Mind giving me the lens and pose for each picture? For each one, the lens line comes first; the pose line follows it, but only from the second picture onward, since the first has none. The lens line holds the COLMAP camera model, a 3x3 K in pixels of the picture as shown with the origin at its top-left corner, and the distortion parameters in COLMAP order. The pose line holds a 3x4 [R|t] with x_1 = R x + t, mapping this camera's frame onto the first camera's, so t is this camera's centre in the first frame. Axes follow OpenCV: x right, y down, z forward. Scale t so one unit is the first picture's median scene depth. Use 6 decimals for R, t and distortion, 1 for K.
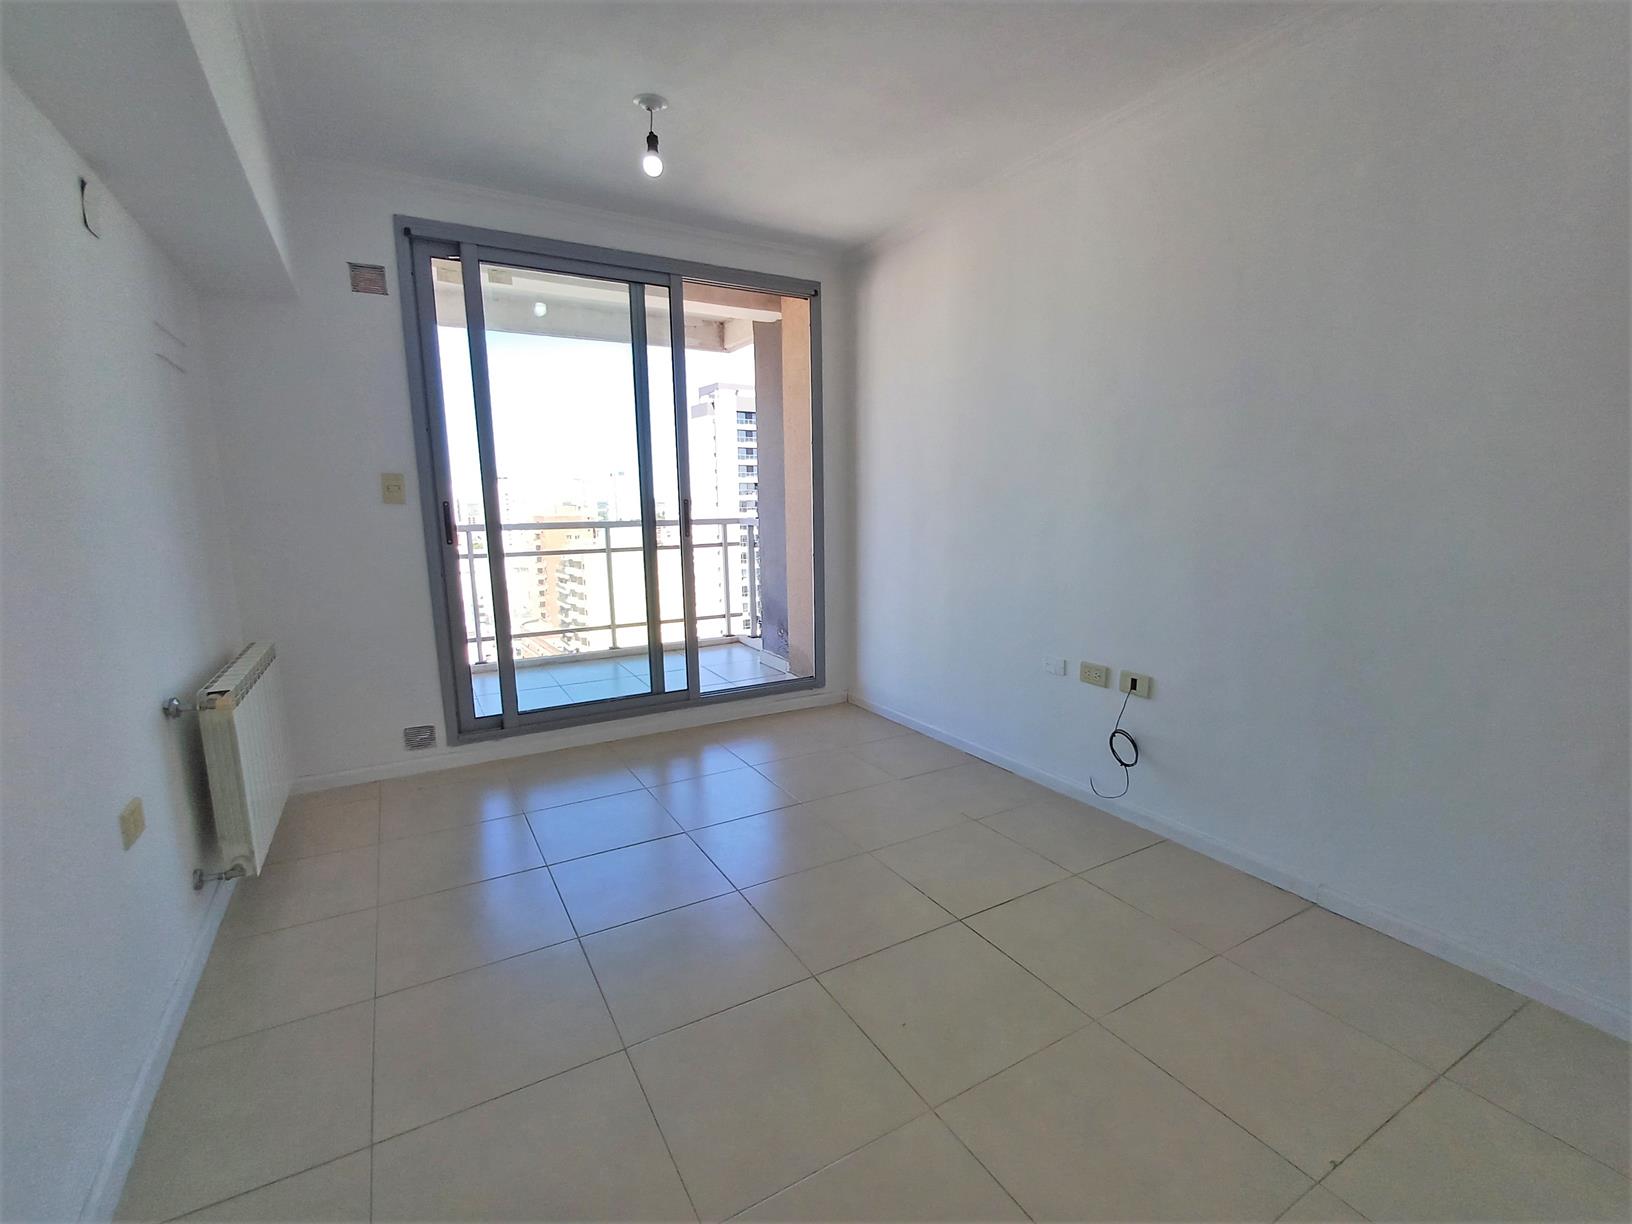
lens RADIAL K [[739.1, 0, 823.0], [0, 739.1, 618.9], [0, 0, 1]] dist [0.006716, -0.006633]
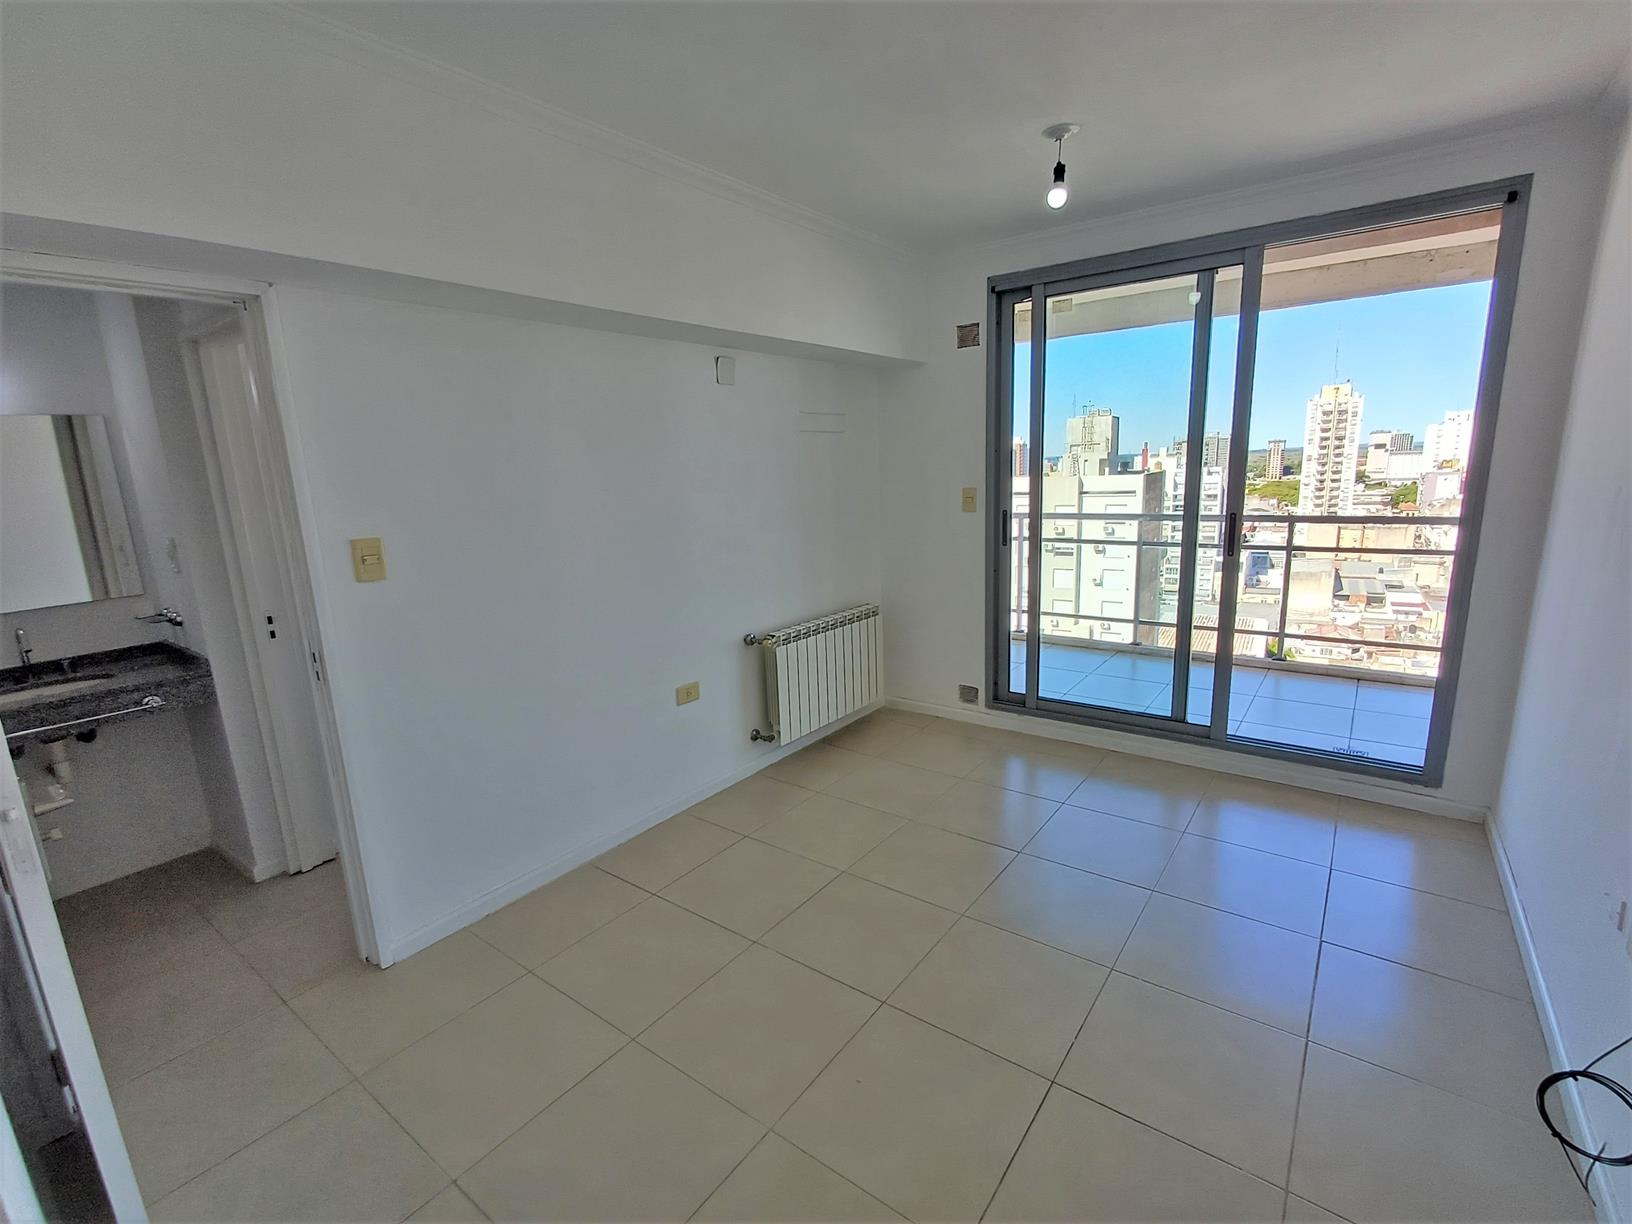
lens RADIAL K [[739.1, 0, 830.0], [0, 739.1, 622.9], [0, 0, 1]] dist [0.006716, -0.006633]
pose [[0.384073, 0.190192, -0.903501, 0.484120], [-0.113592, 0.980853, 0.158188, -0.133033], [0.916289, 0.041875, 0.398324, 0.264037]]
